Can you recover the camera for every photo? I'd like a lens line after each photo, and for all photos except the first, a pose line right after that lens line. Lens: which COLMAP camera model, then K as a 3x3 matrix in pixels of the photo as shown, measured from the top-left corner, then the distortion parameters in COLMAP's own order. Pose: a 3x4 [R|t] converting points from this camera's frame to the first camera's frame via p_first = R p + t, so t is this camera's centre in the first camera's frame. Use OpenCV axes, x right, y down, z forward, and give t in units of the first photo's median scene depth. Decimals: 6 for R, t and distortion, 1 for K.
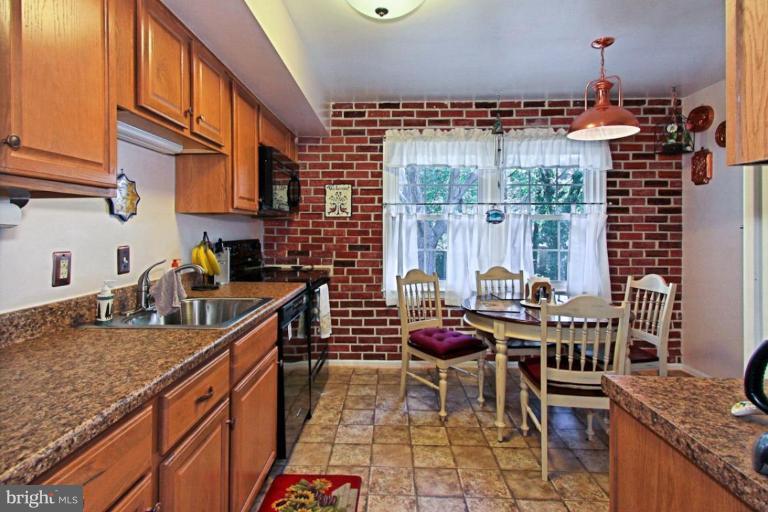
lens RADIAL K [[407.6, 0, 353.6], [0, 407.6, 235.0], [0, 0, 1]] dist [-0.005292, -0.000550]
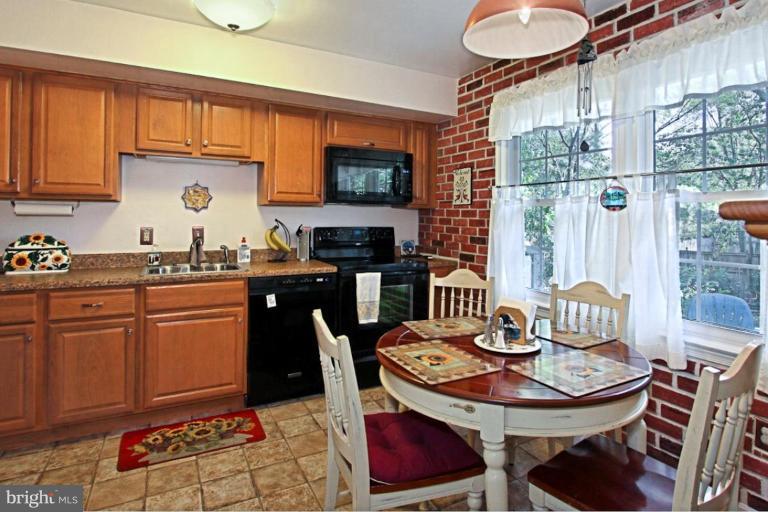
lens RADIAL K [[407.6, 0, 372.3], [0, 407.6, 222.7], [0, 0, 1]] dist [-0.005292, -0.000550]
pose [[0.525450, 0.015211, -0.850688, 0.638034], [-0.020523, 0.999776, 0.005200, -0.005807], [0.850577, 0.014726, 0.525645, 0.374301]]
